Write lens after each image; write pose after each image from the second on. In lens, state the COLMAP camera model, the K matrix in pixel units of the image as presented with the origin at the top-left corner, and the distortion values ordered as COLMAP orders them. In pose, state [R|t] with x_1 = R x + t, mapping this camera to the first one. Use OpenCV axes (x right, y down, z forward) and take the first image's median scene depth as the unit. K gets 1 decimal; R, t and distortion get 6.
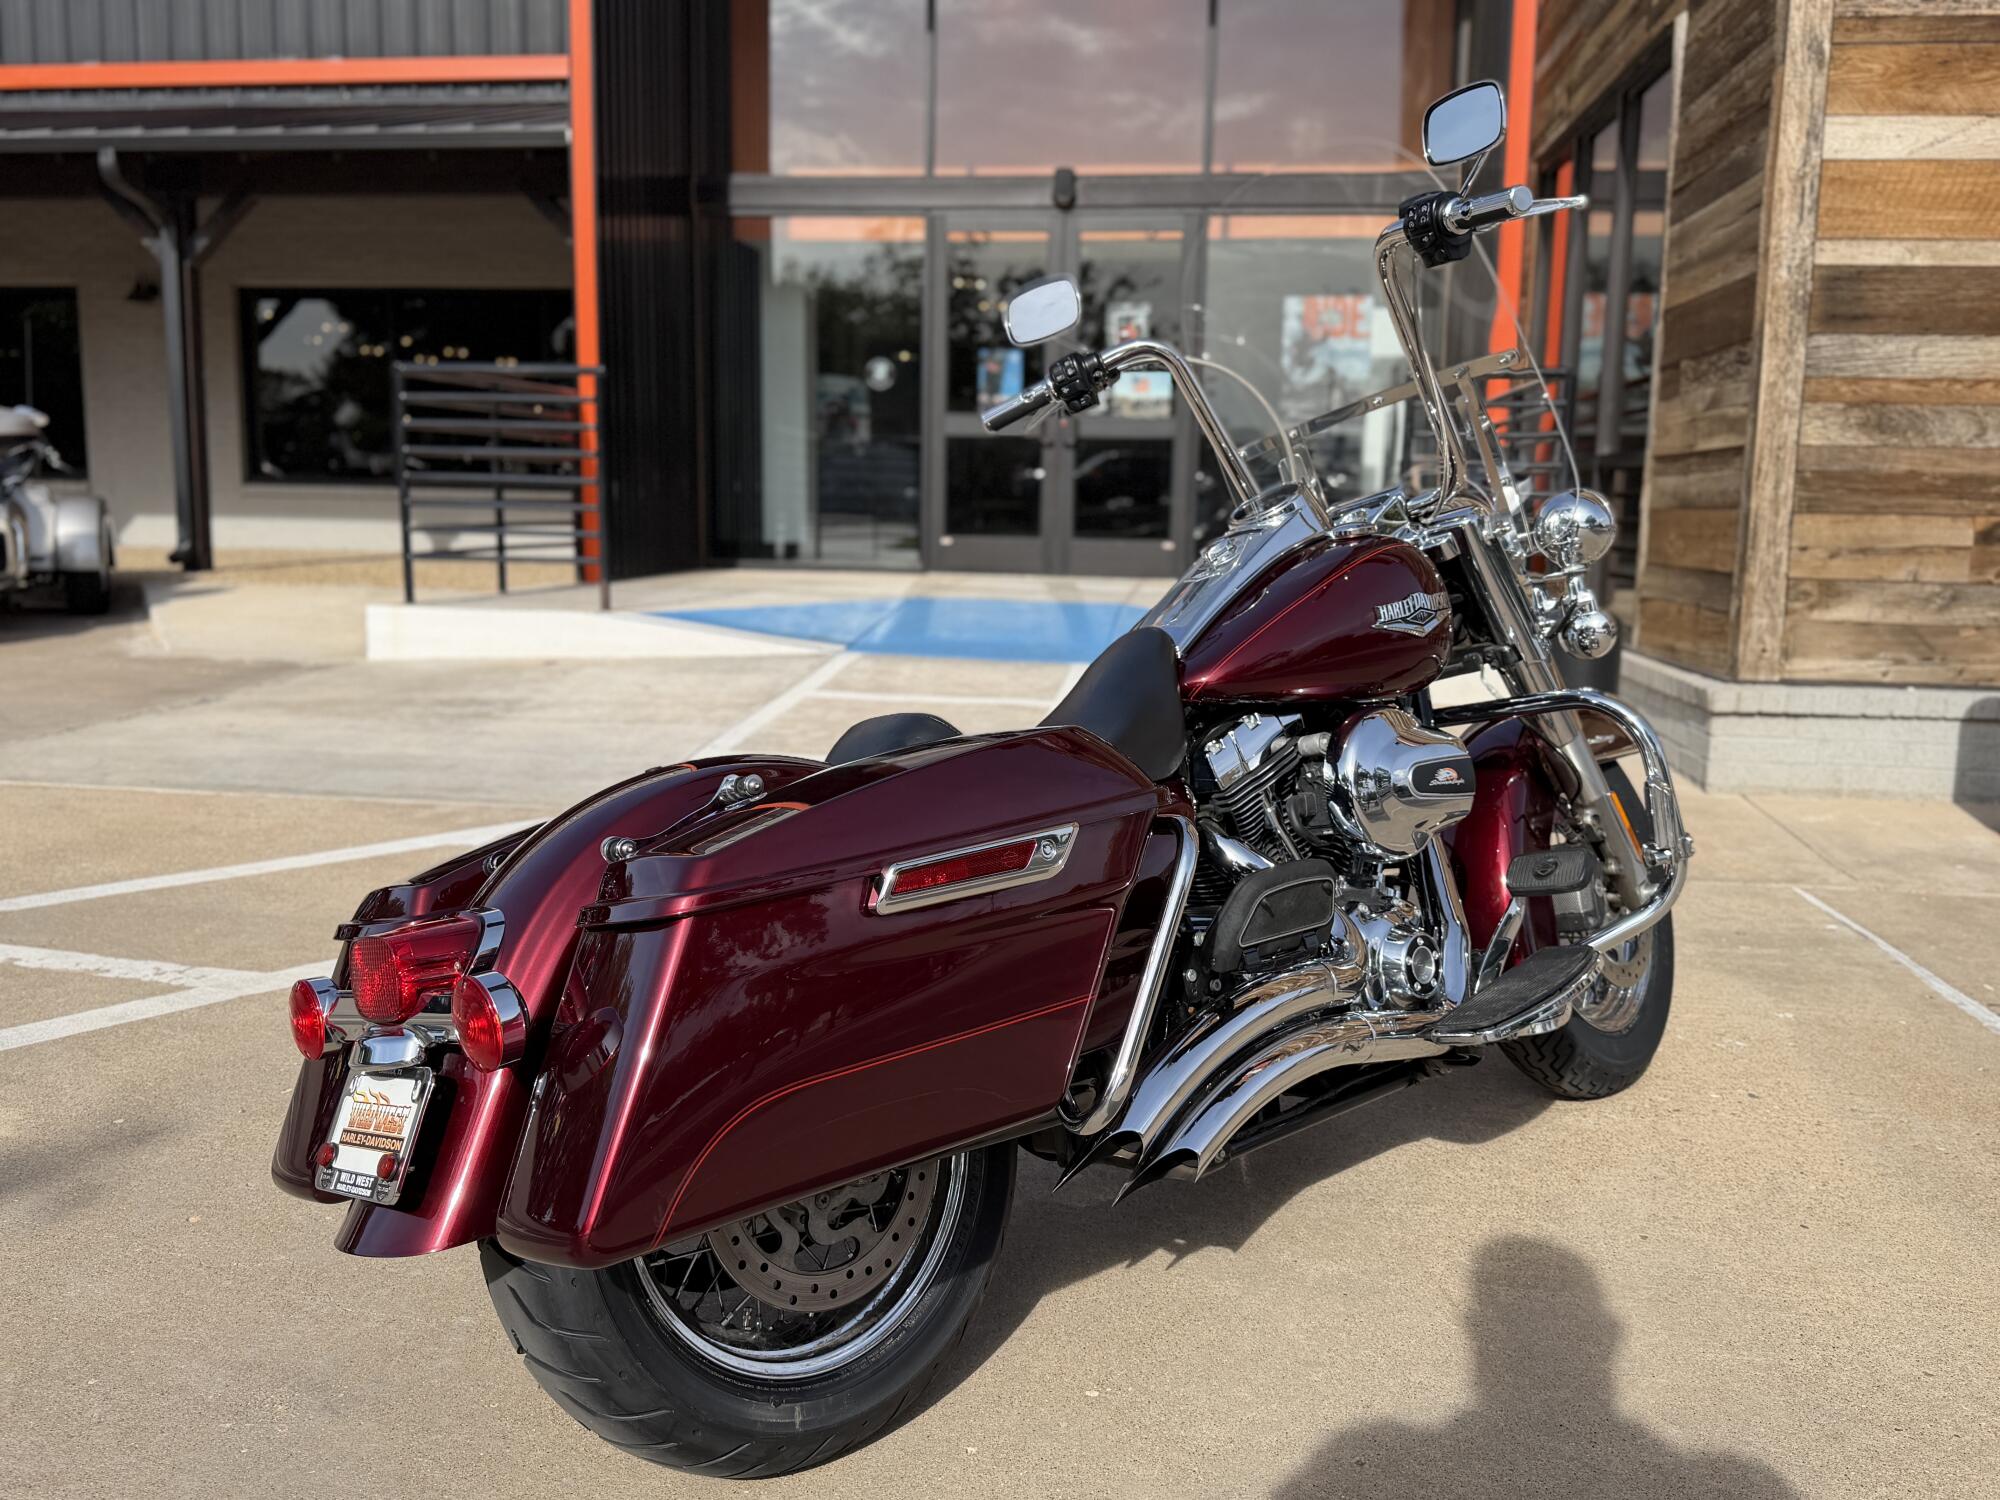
lens RADIAL K [[1668.2, 0, 1000.0], [0, 1668.2, 750.0], [0, 0, 1]] dist [-0.002085, -0.040602]
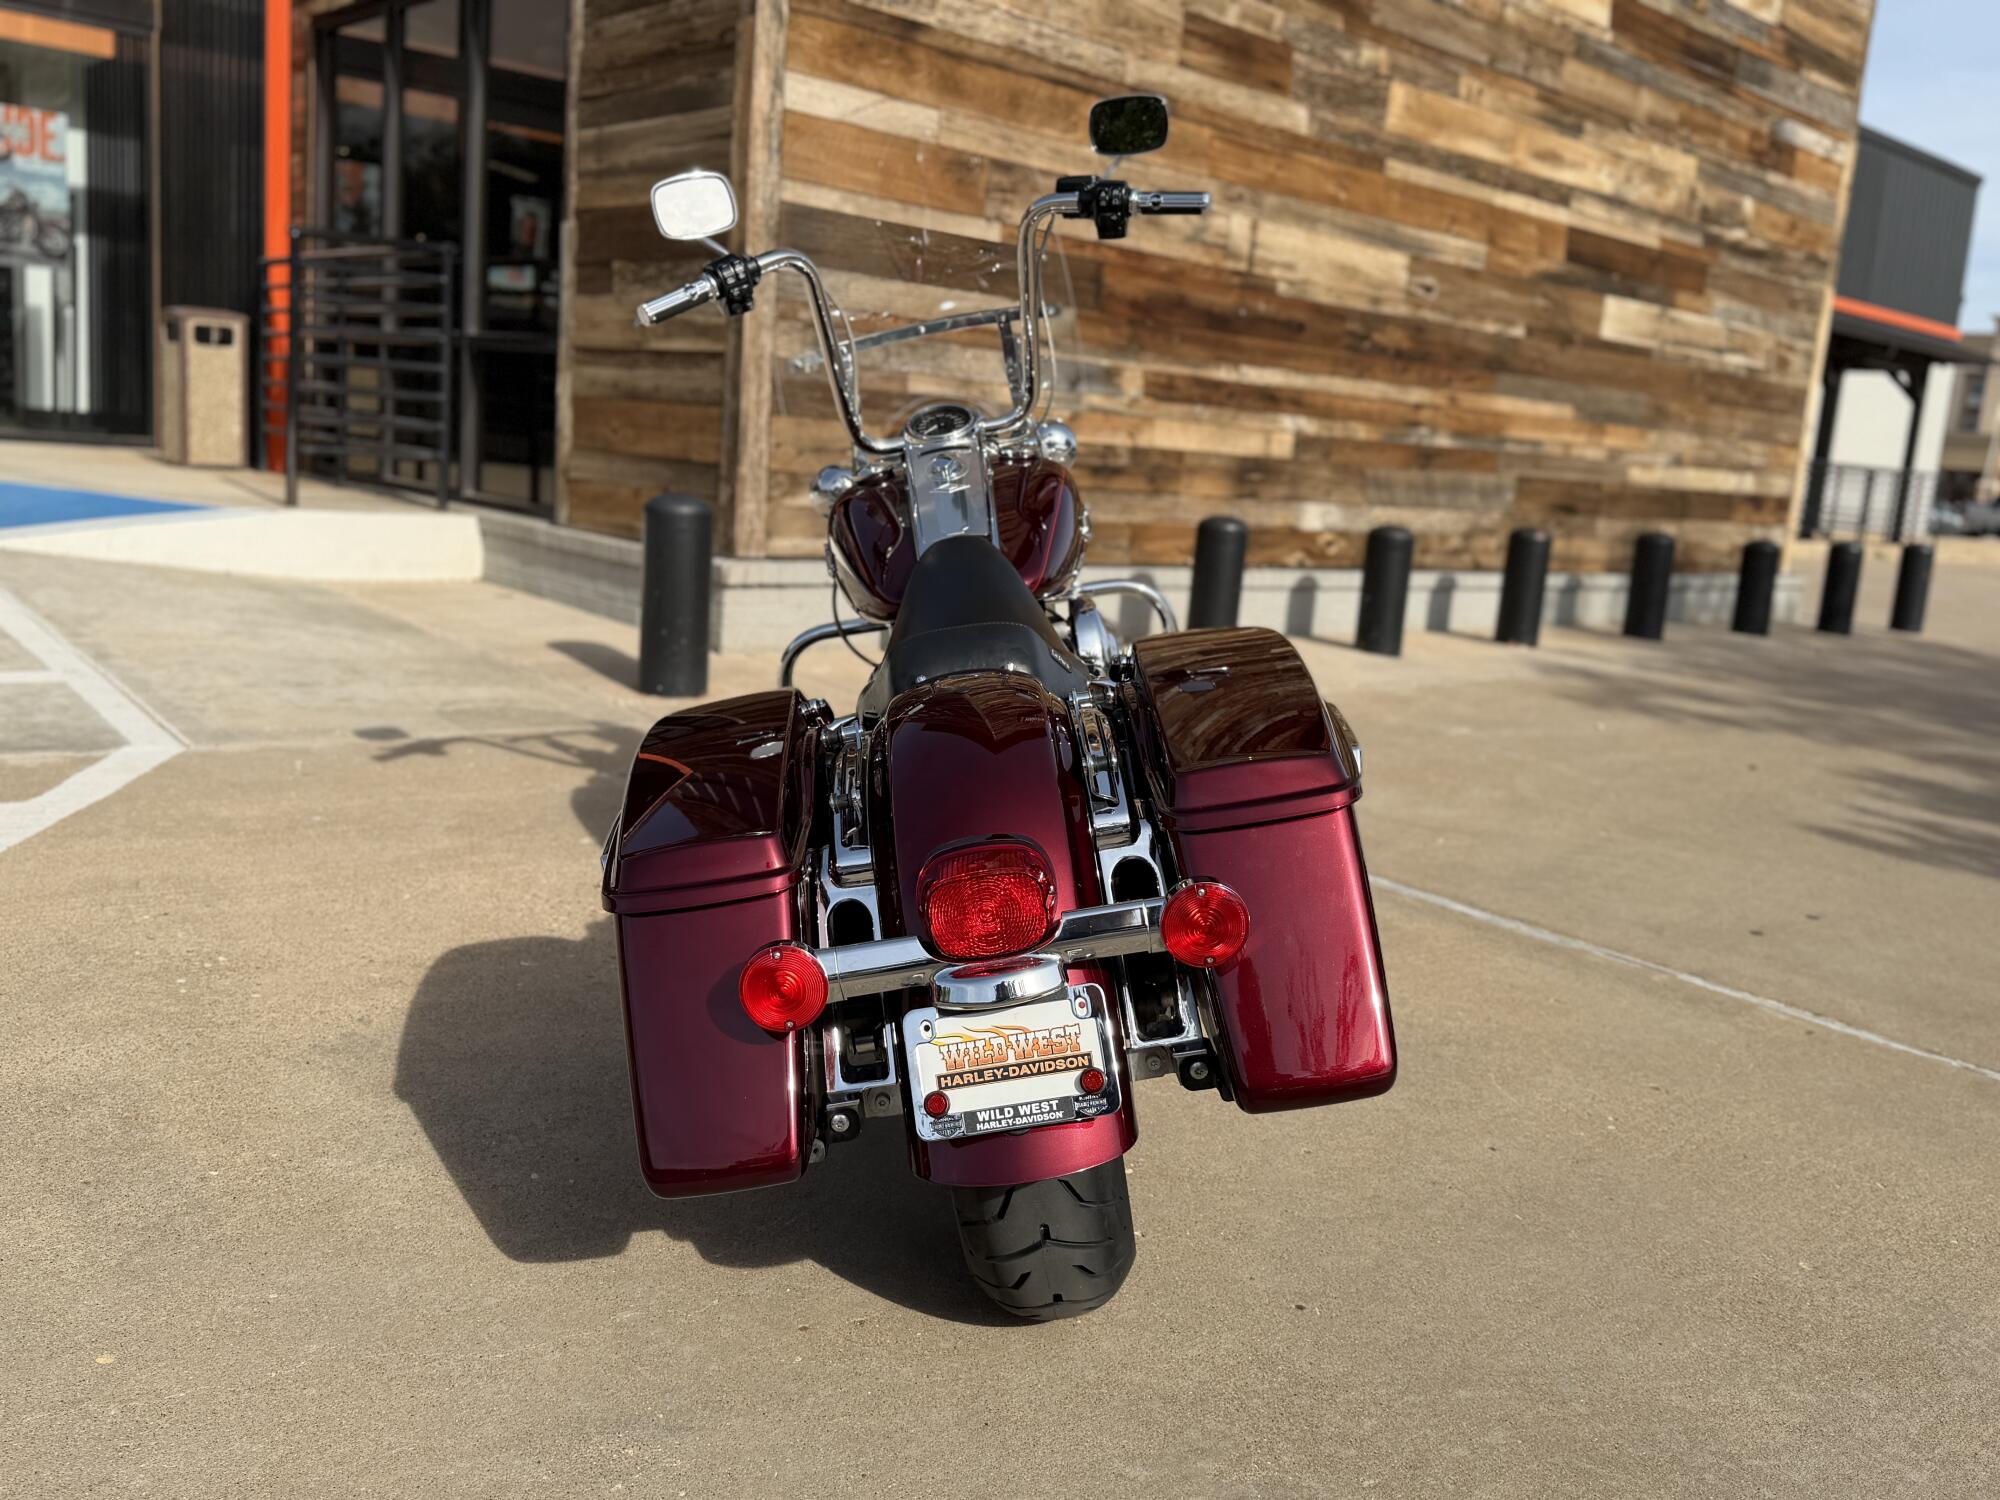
lens RADIAL K [[1641.4, 0, 991.7], [0, 1641.4, 737.7], [0, 0, 1]] dist [0.147686, -0.313854]
pose [[0.643498, -0.101222, 0.758726, -0.345694], [0.042435, 0.994411, 0.096675, -0.020314], [-0.764271, -0.030014, 0.644197, 0.111609]]
